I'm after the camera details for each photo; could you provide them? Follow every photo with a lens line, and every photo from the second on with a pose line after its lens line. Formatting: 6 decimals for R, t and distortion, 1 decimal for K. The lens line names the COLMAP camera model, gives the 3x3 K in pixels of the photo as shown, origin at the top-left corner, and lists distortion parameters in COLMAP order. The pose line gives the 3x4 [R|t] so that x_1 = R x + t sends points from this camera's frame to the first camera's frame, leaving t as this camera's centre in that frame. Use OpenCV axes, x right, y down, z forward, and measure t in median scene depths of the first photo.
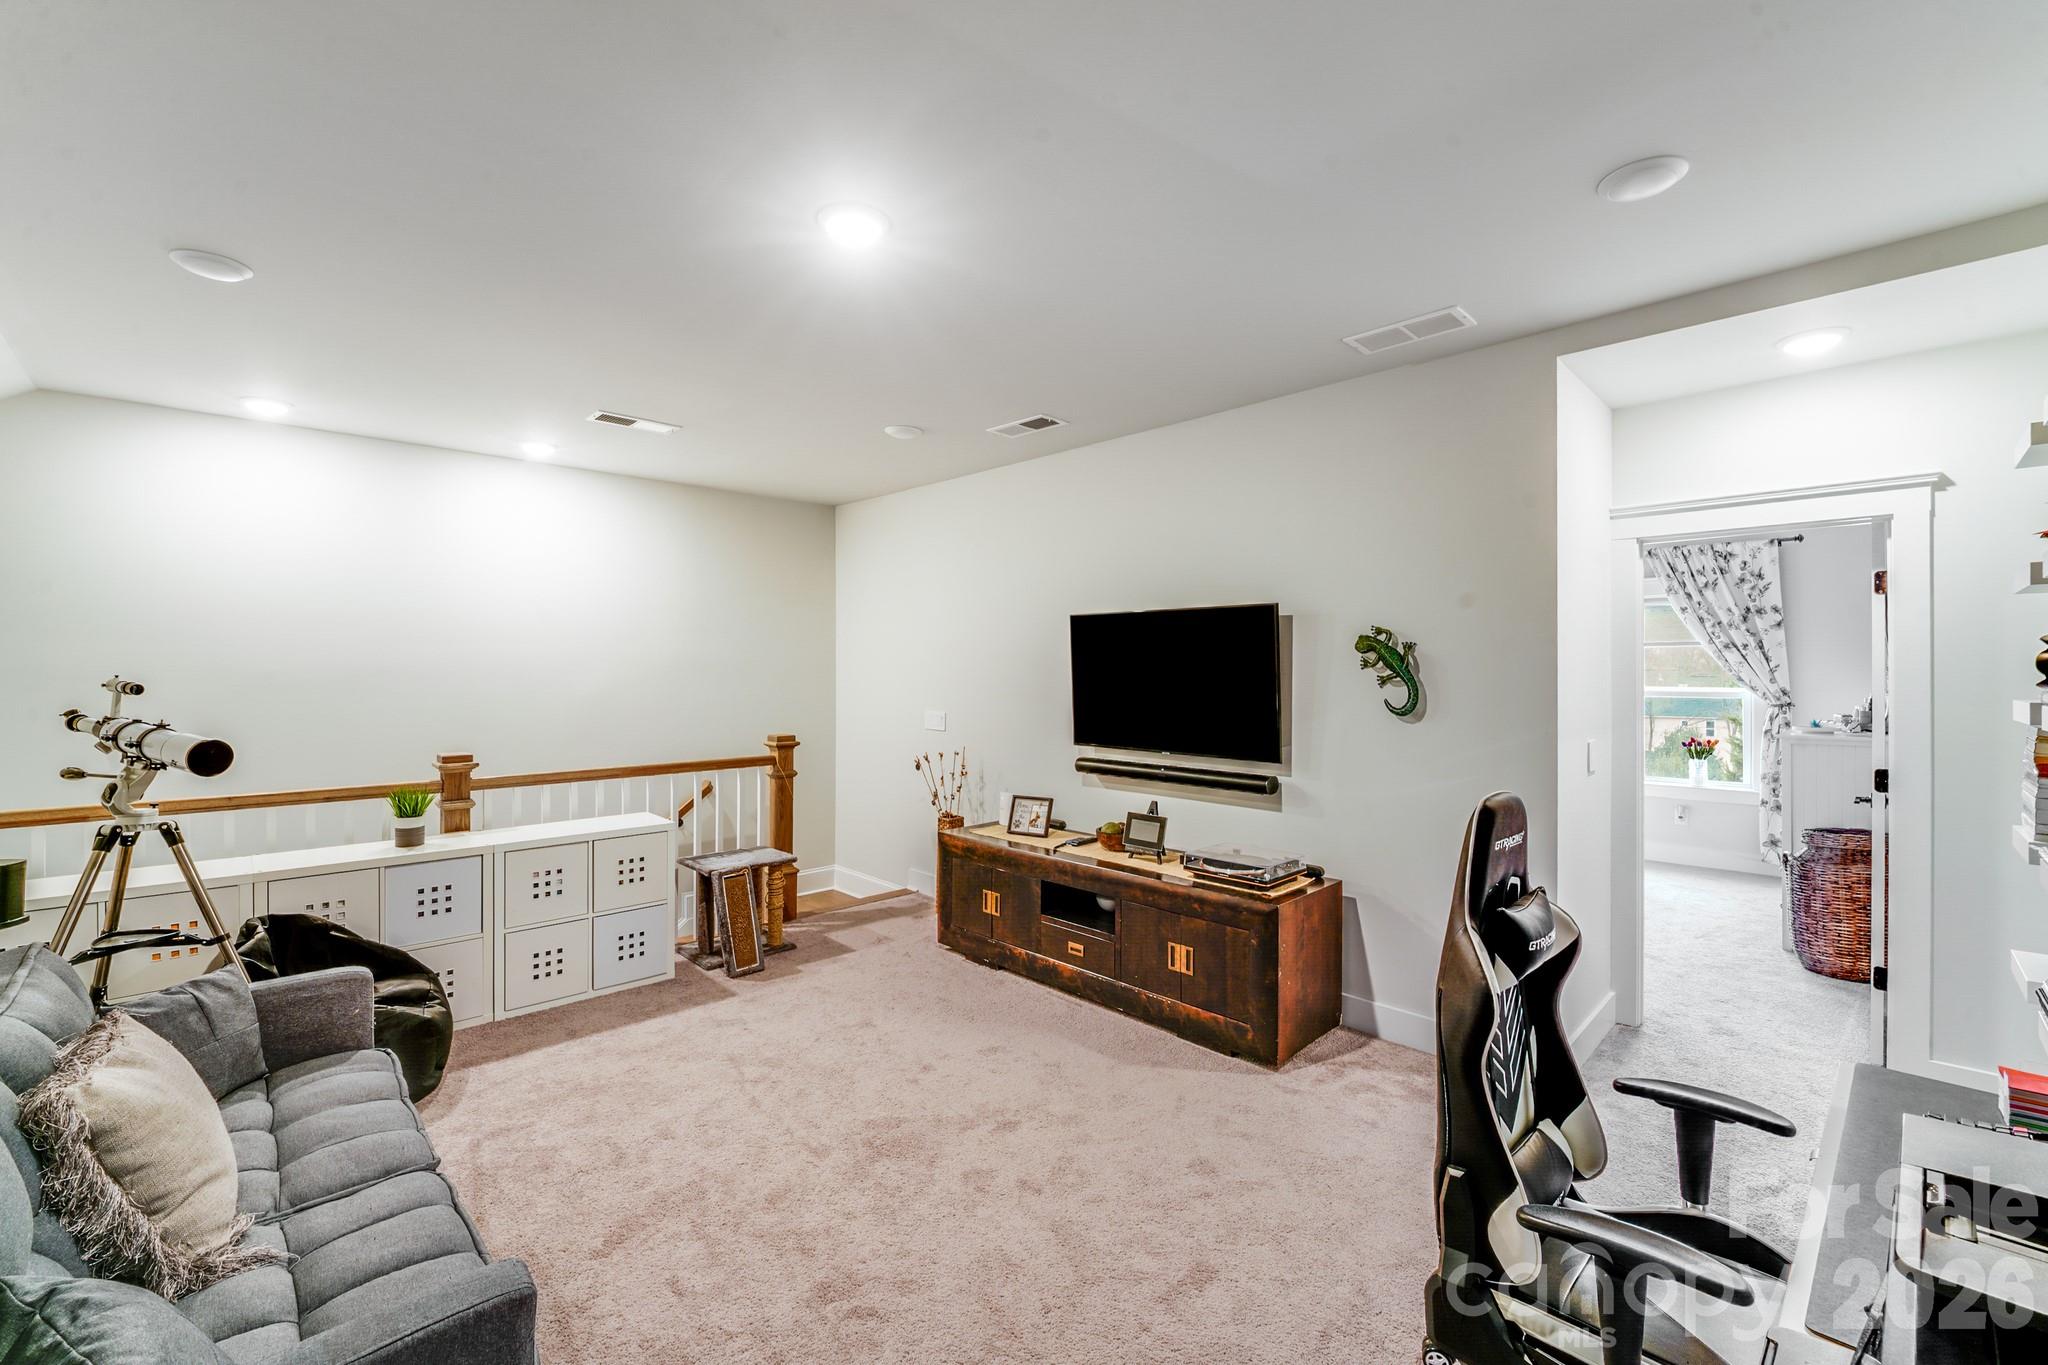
lens RADIAL K [[841.6, 0, 1038.8], [0, 841.6, 675.2], [0, 0, 1]] dist [-0.006889, -0.002195]
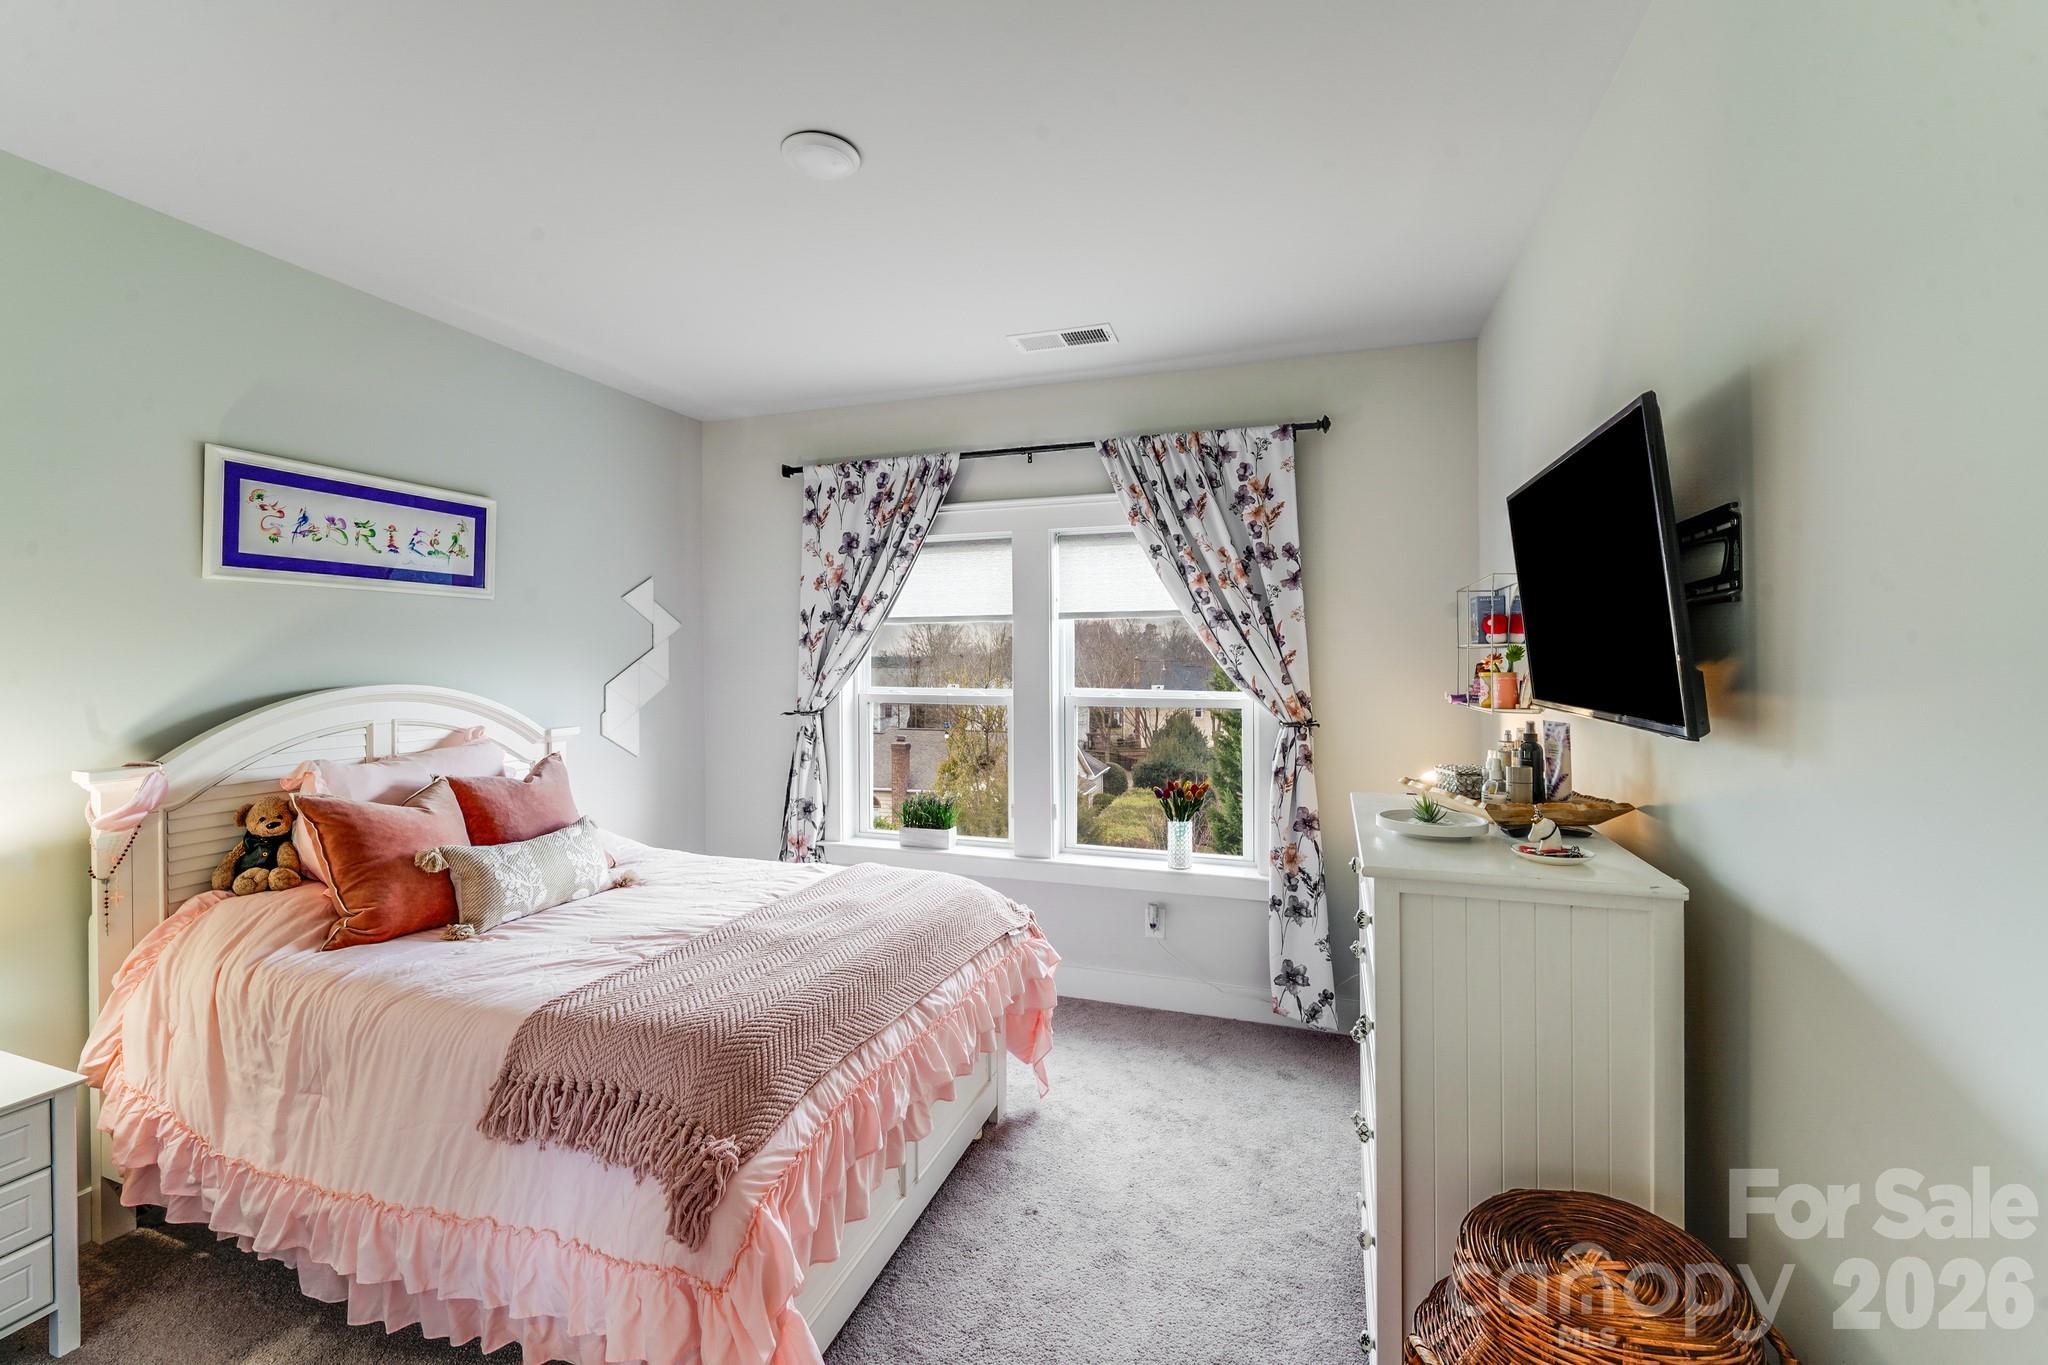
lens RADIAL K [[841.6, 0, 1017.1], [0, 841.6, 673.8], [0, 0, 1]] dist [-0.006889, -0.002195]
pose [[0.899462, -0.002266, 0.436994, 0.463900], [0.003444, 0.999992, -0.001904, 0.003040], [-0.436986, 0.003217, 0.899462, 0.564510]]
